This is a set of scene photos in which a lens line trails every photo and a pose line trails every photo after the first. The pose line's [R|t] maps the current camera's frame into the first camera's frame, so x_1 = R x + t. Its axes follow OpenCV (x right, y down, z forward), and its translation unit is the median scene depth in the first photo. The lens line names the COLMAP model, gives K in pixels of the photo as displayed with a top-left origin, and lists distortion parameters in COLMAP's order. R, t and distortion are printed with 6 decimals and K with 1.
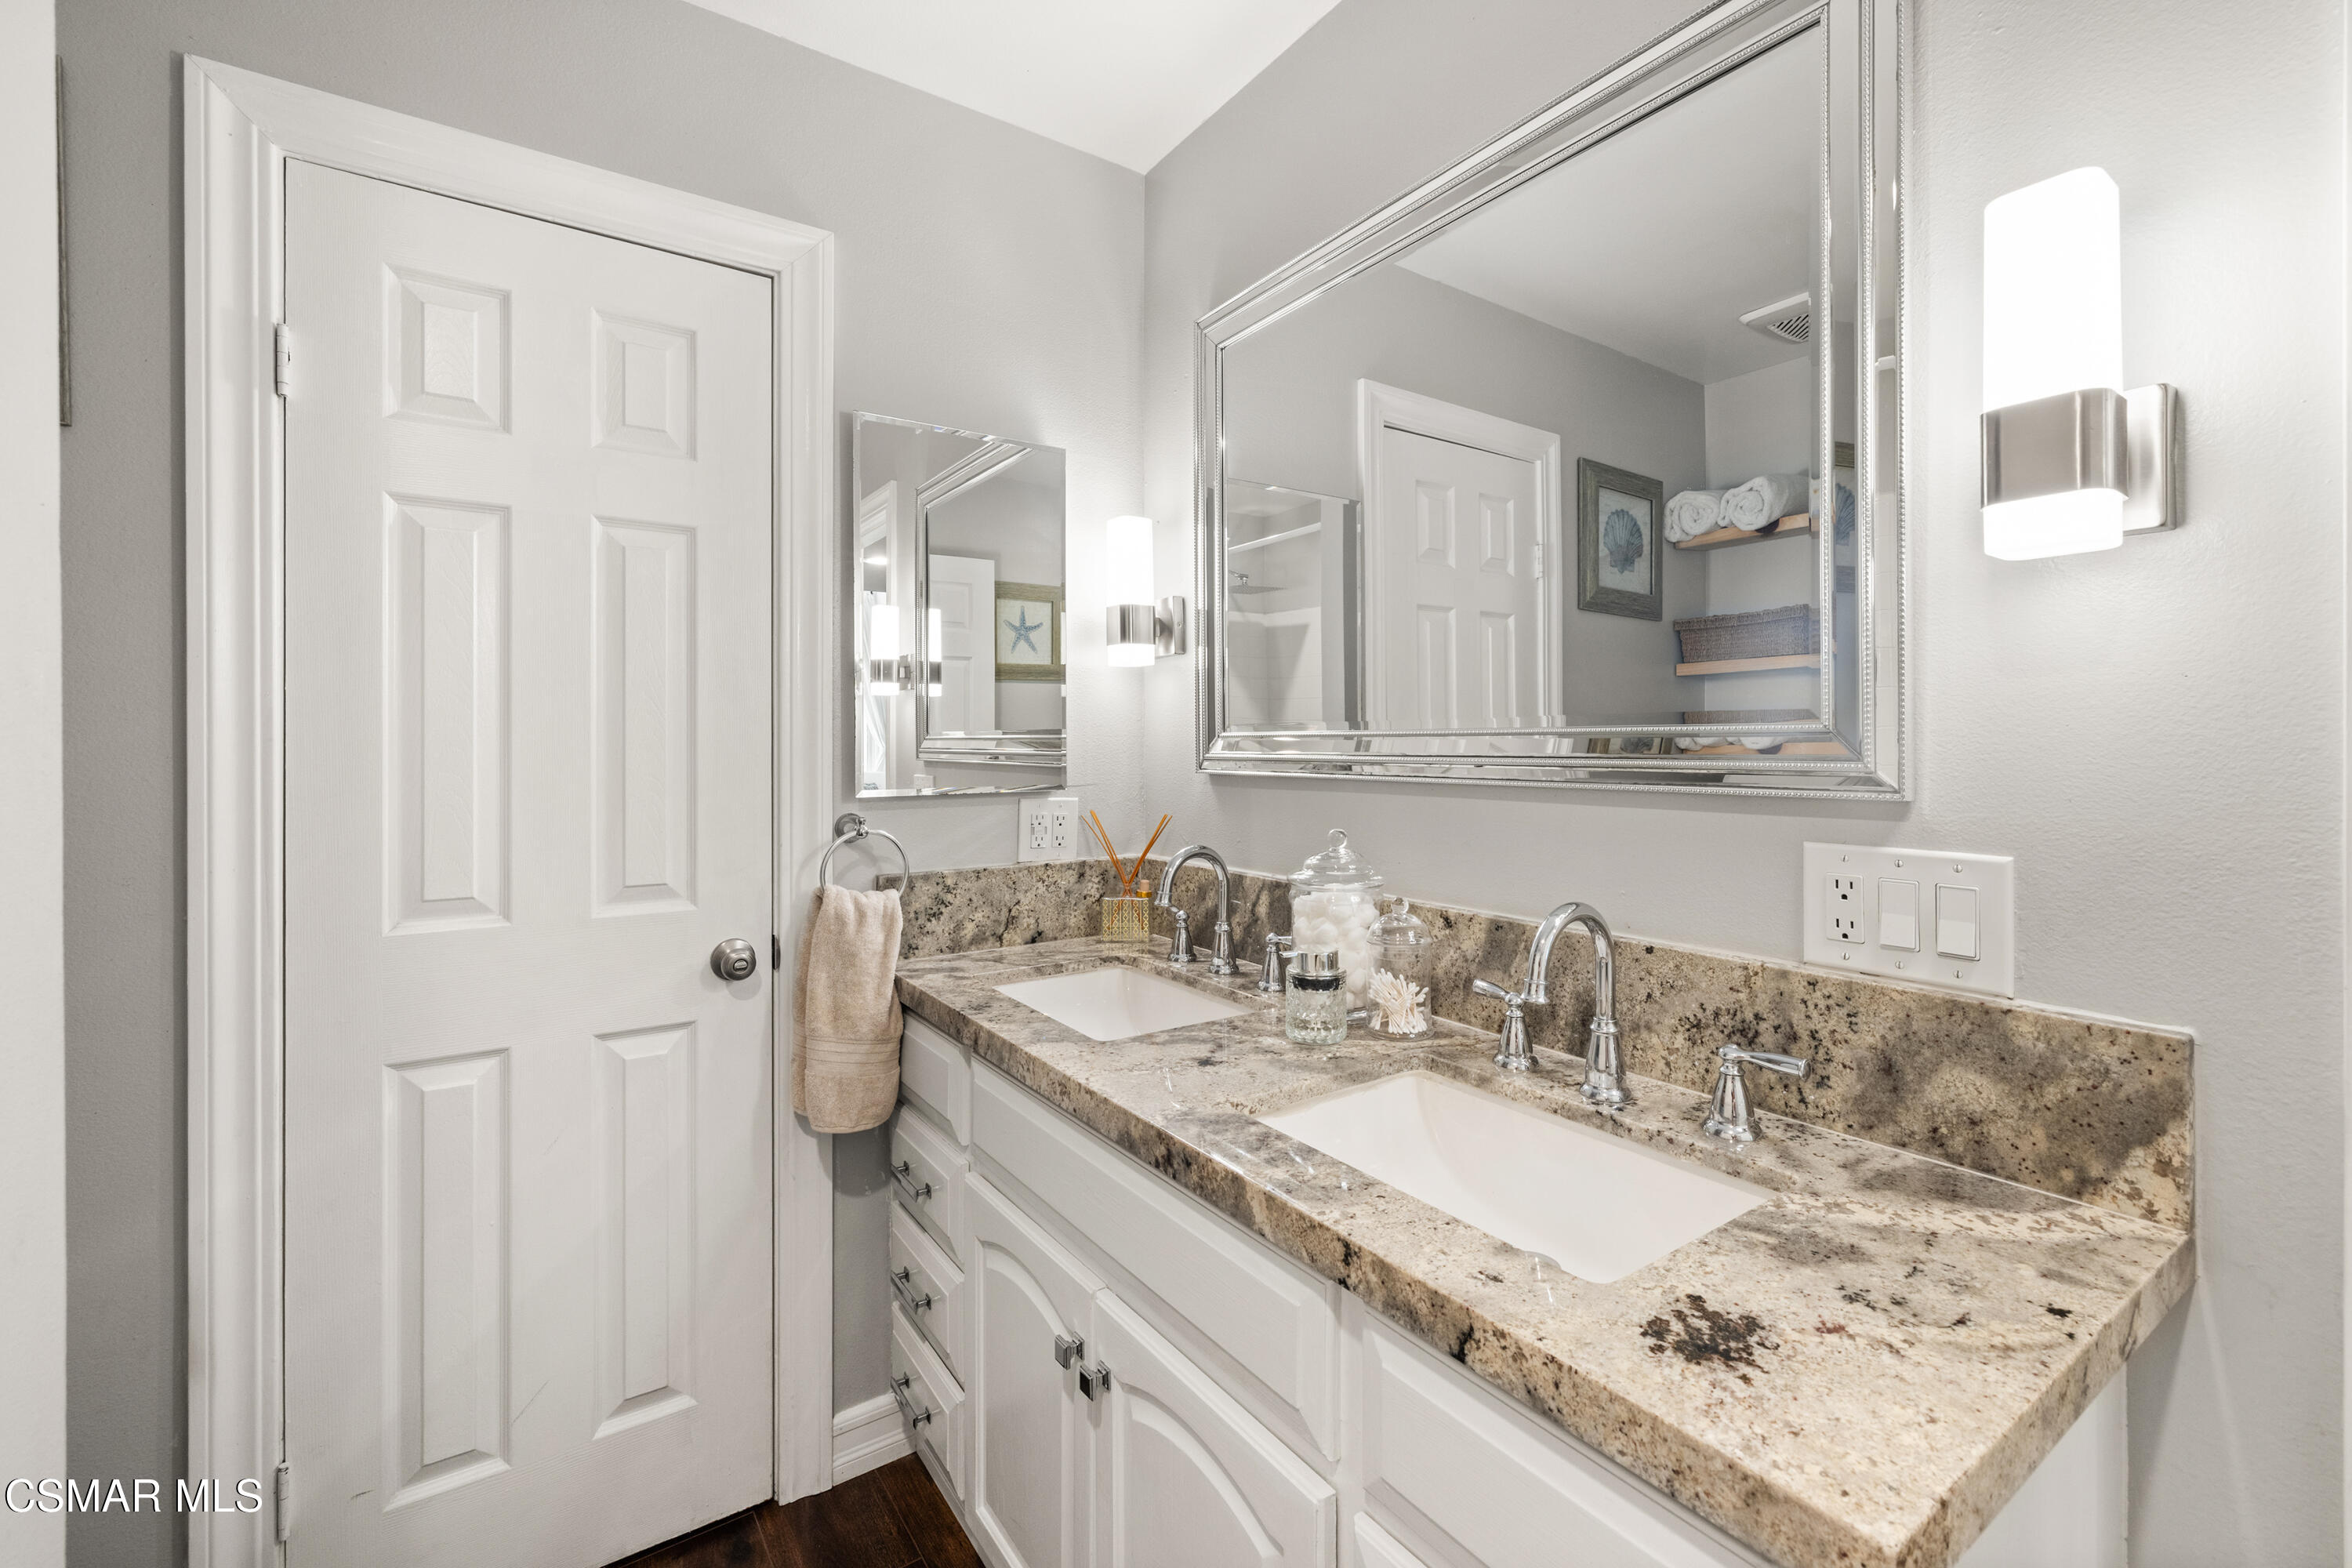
lens RADIAL K [[999.4, 0, 1180.9], [0, 999.4, 752.9], [0, 0, 1]] dist [0.001724, 0.000293]
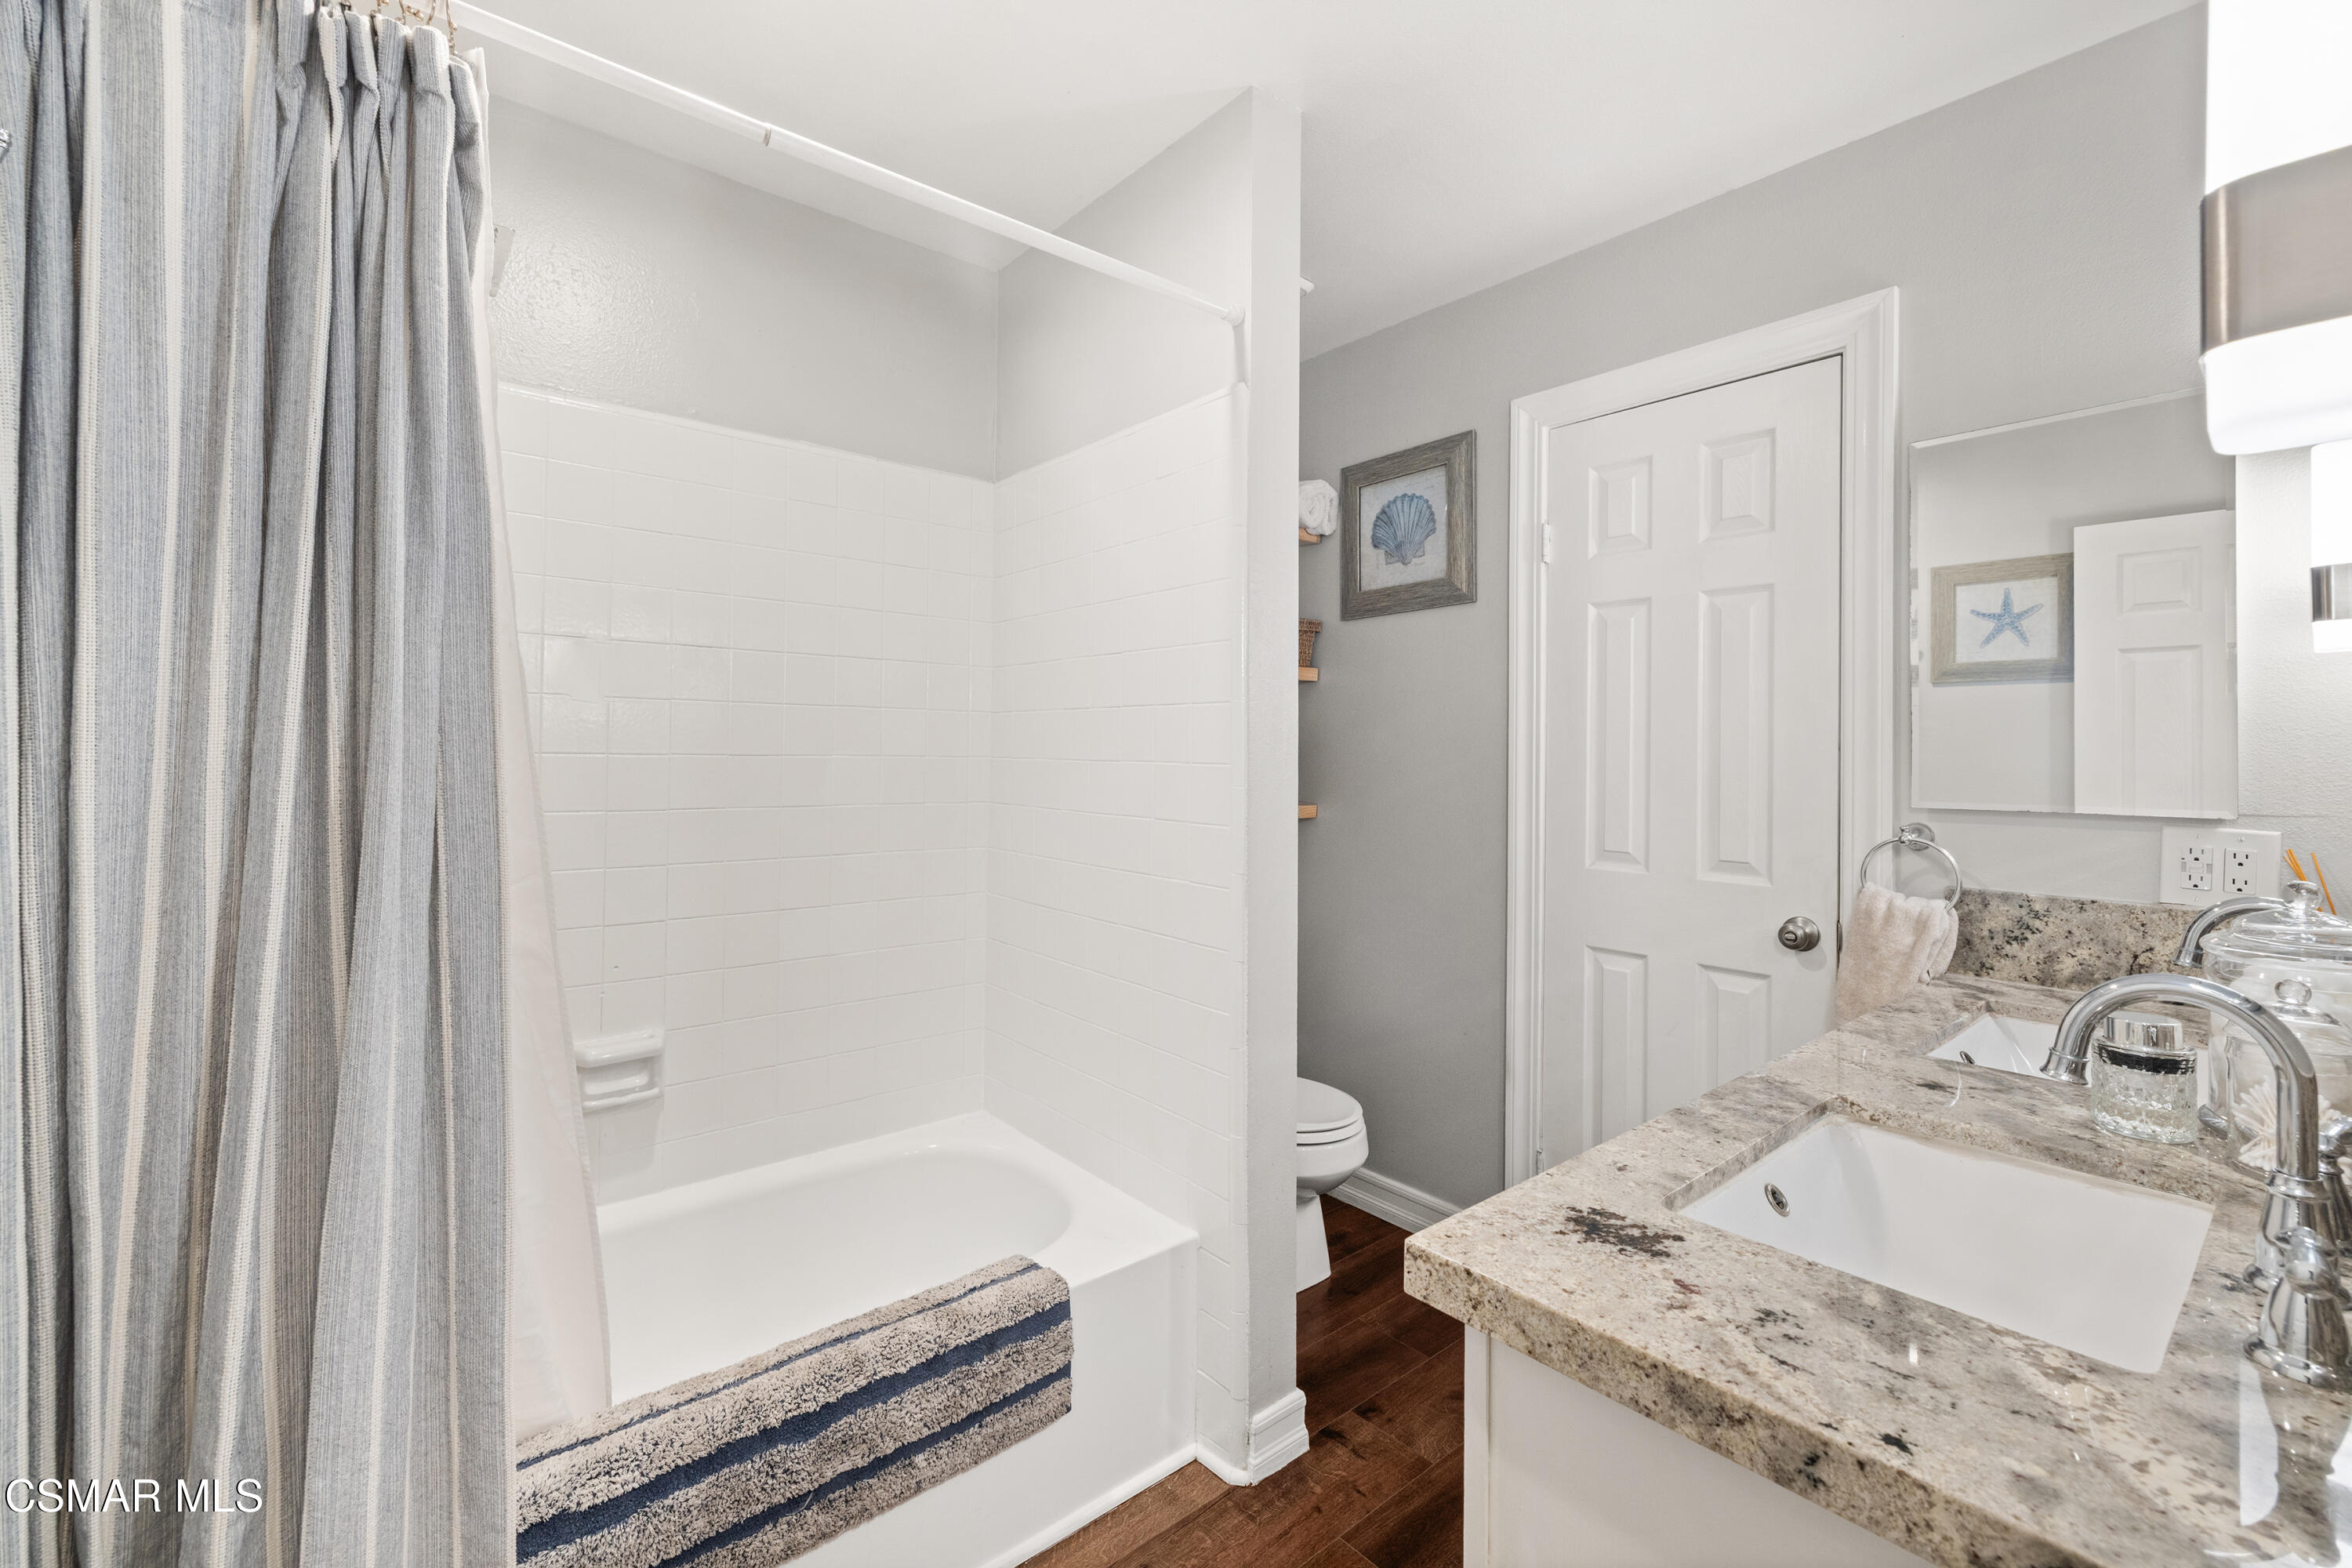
lens RADIAL K [[999.4, 0, 1180.9], [0, 999.4, 752.9], [0, 0, 1]] dist [0.001724, 0.000293]
pose [[0.094564, 0.002244, -0.995516, 0.802729], [-0.019292, 0.999814, 0.000421, 0.002490], [0.995332, 0.019166, 0.094590, 0.161738]]
